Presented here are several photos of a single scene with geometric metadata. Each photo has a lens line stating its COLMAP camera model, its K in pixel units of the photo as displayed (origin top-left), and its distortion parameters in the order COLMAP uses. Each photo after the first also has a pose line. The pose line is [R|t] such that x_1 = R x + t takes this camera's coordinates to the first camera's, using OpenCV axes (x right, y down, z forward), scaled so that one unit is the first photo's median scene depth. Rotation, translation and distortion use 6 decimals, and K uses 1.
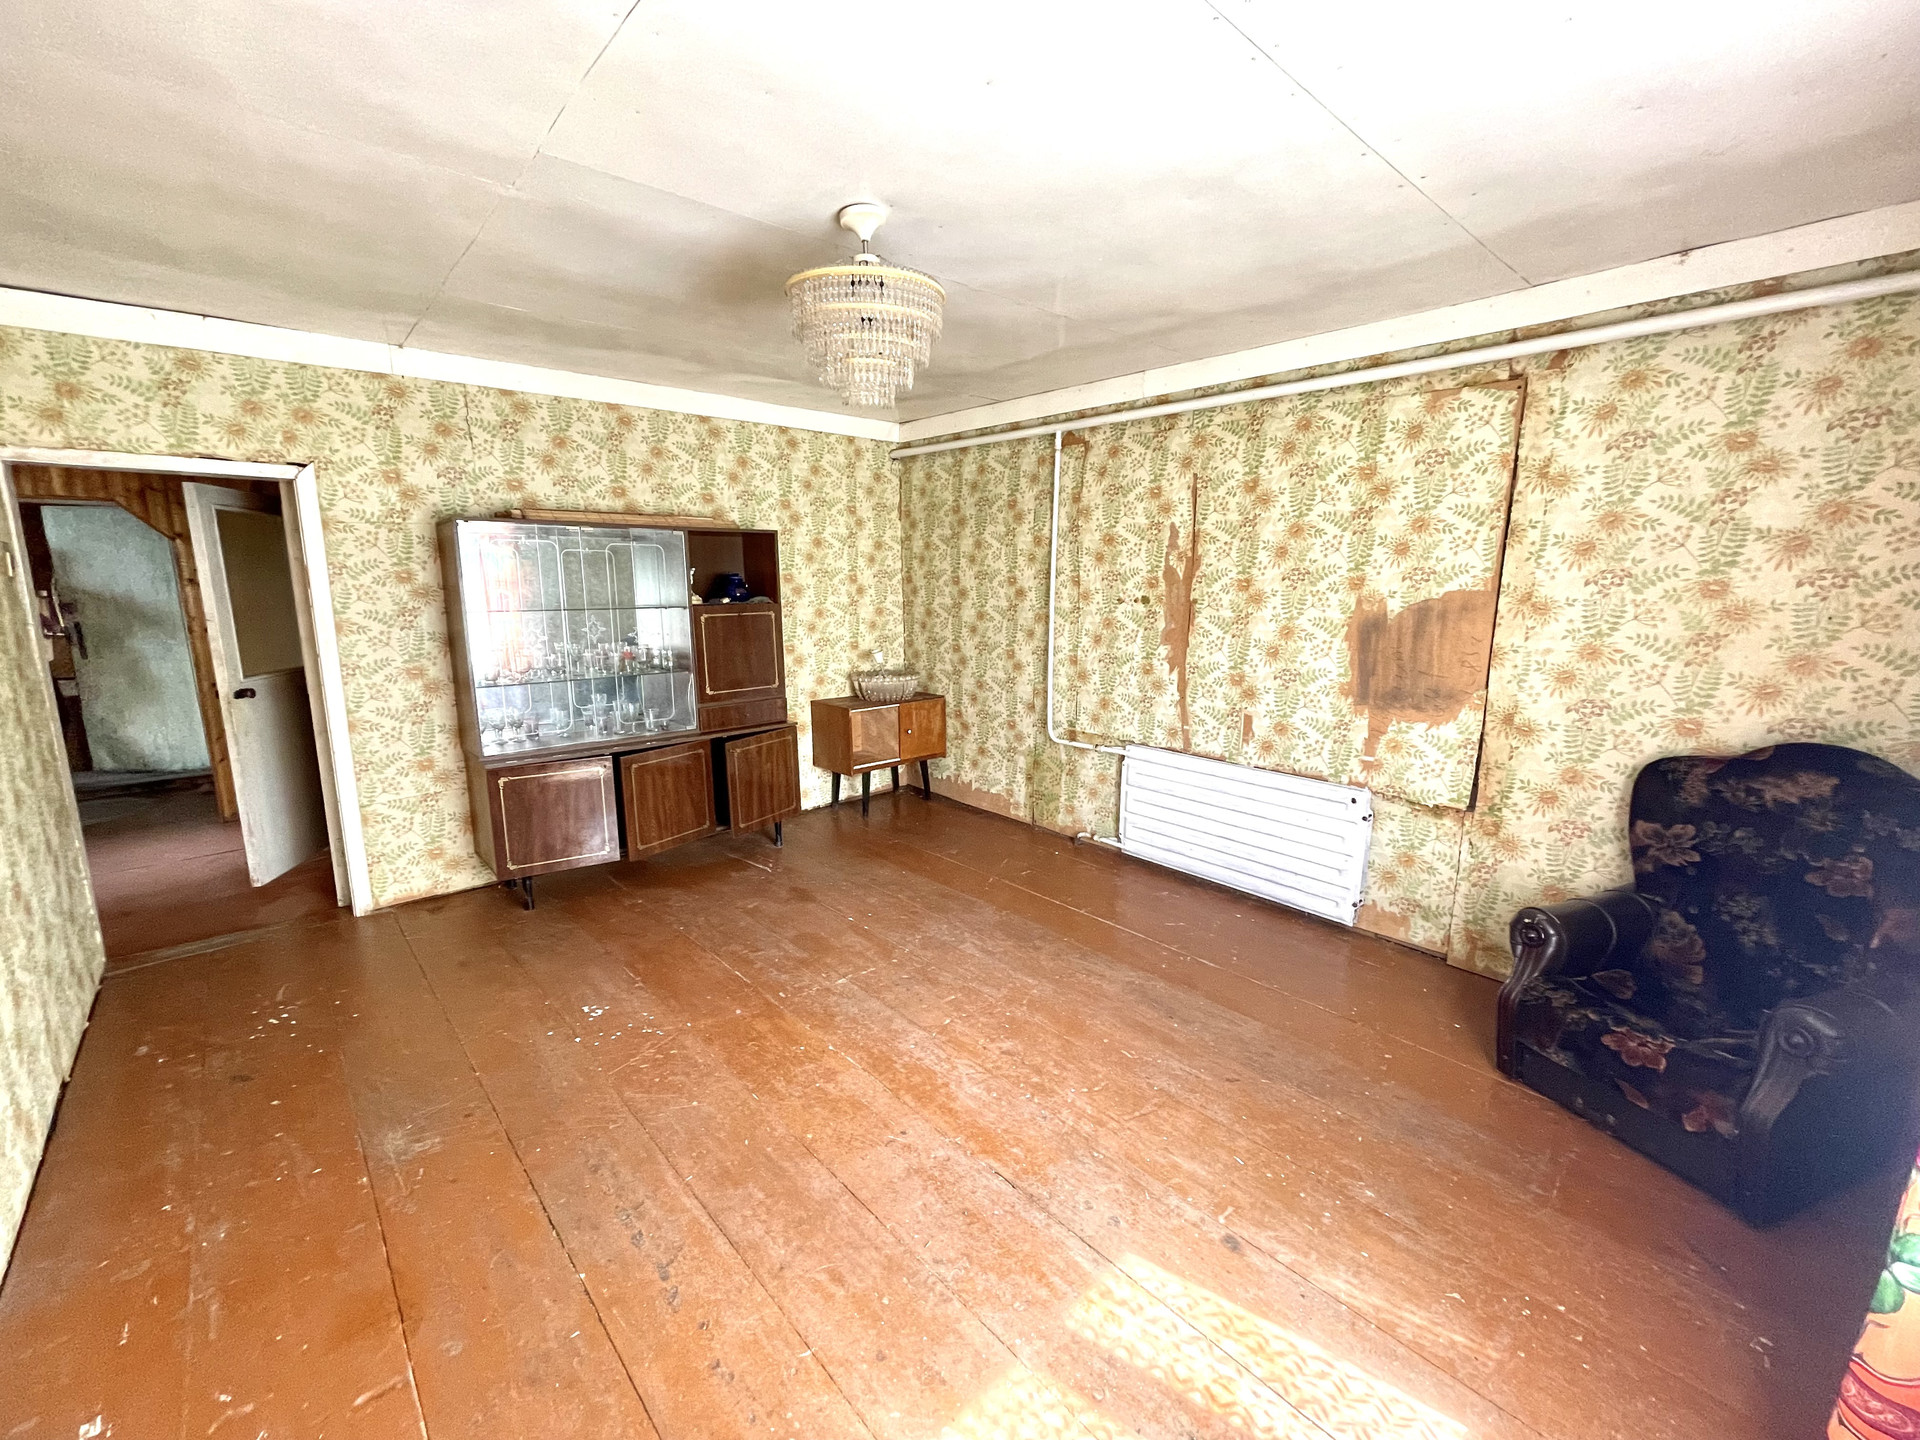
lens RADIAL K [[773.8, 0, 958.0], [0, 773.8, 713.6], [0, 0, 1]] dist [-0.004785, -0.000181]
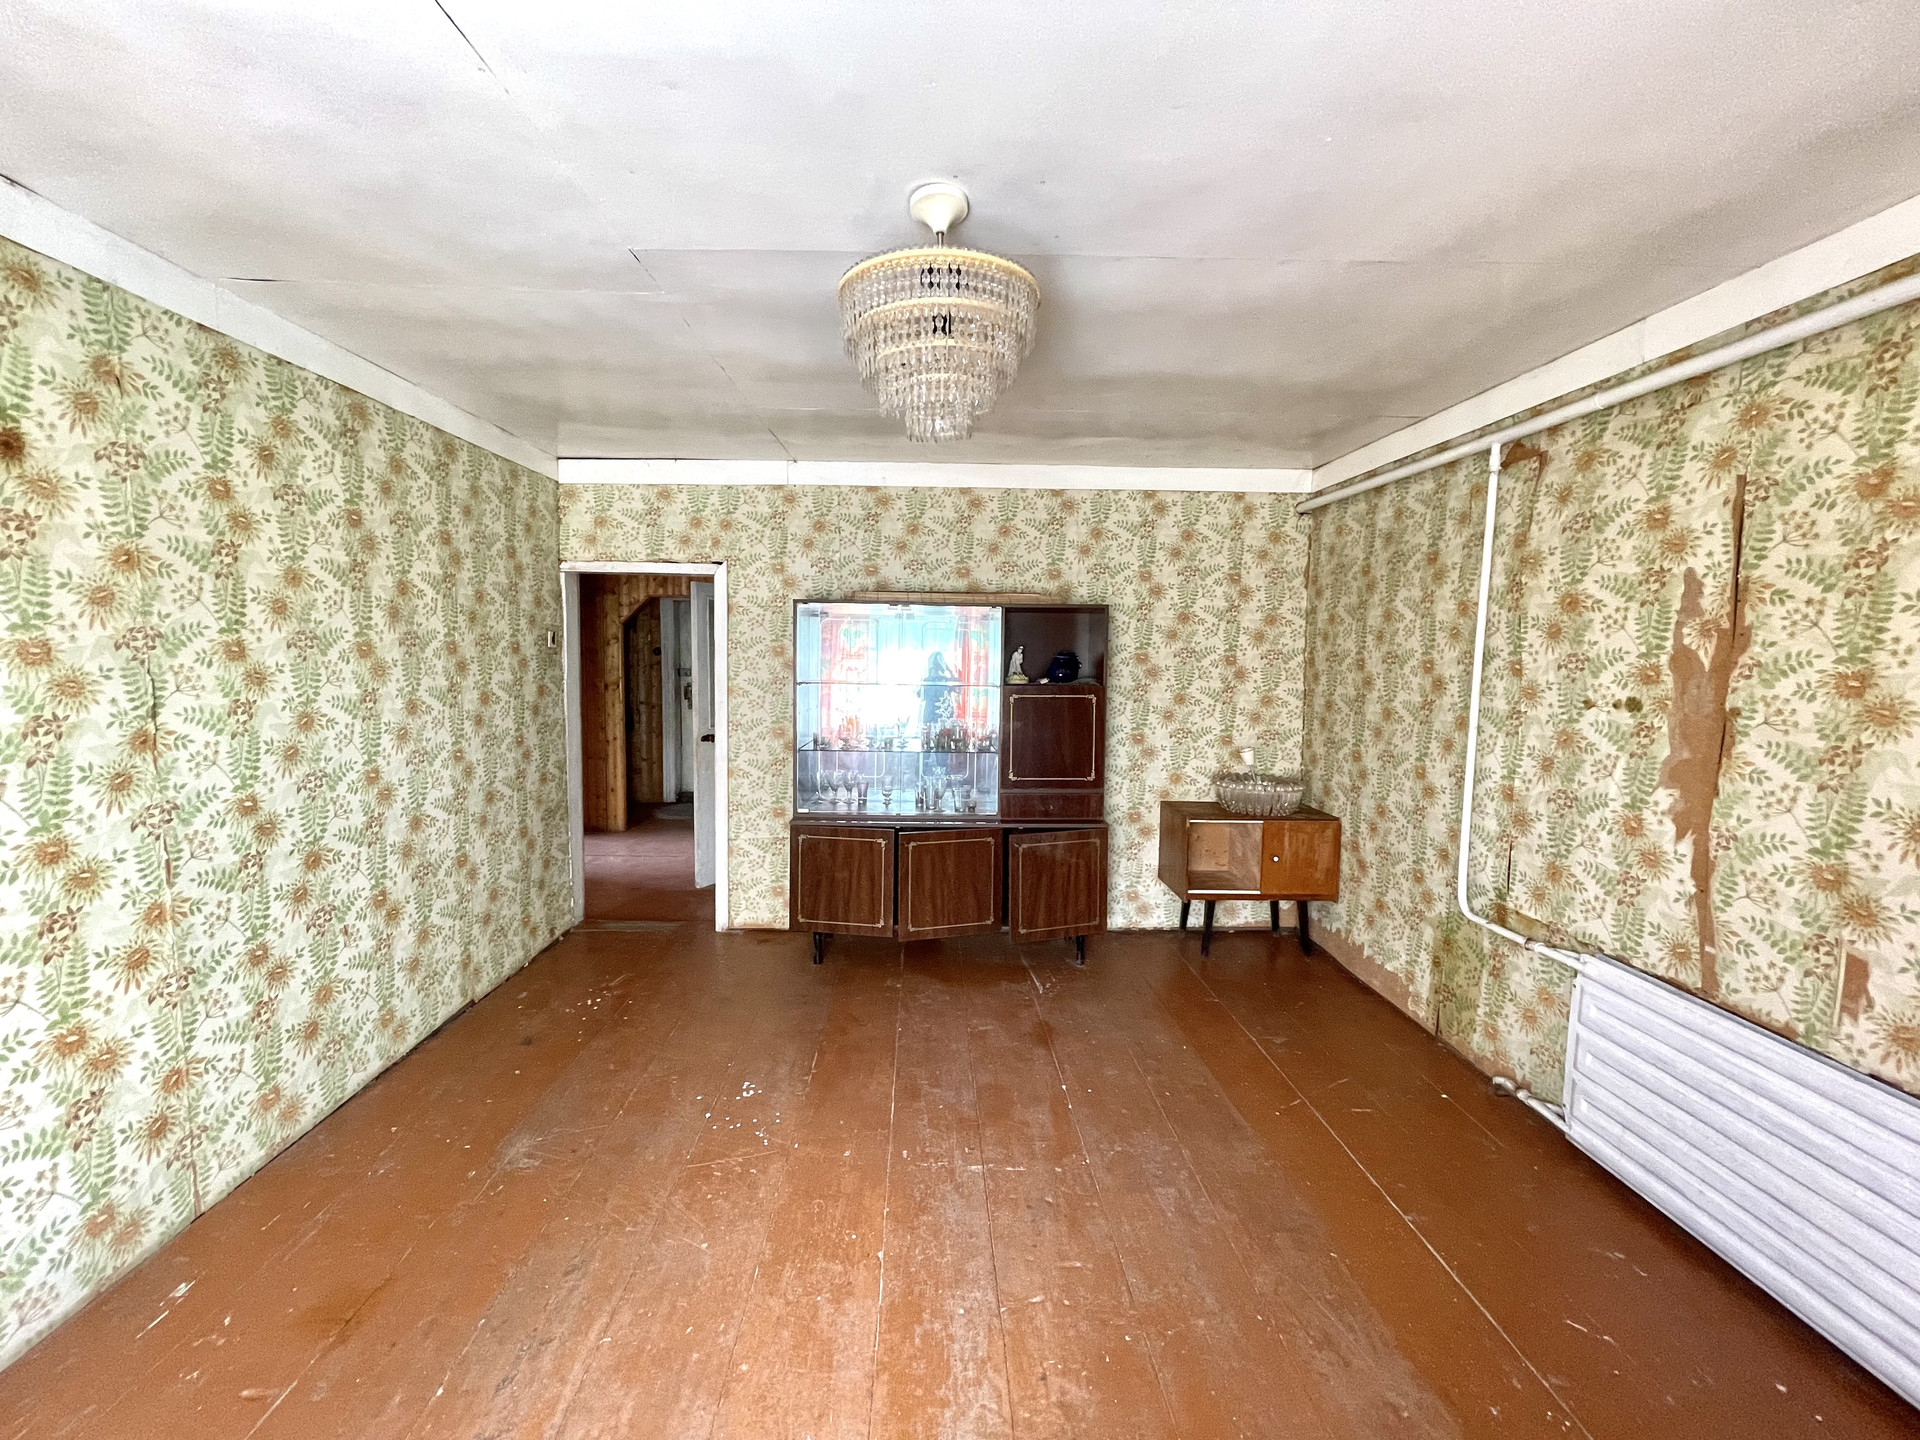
lens RADIAL K [[778.1, 0, 952.0], [0, 778.1, 711.0], [0, 0, 1]] dist [0.013083, -0.004448]
pose [[0.762358, 0.059361, -0.644427, 0.229385], [-0.126728, 0.990199, -0.058708, -0.044423], [0.634626, 0.126423, 0.762409, 0.238872]]
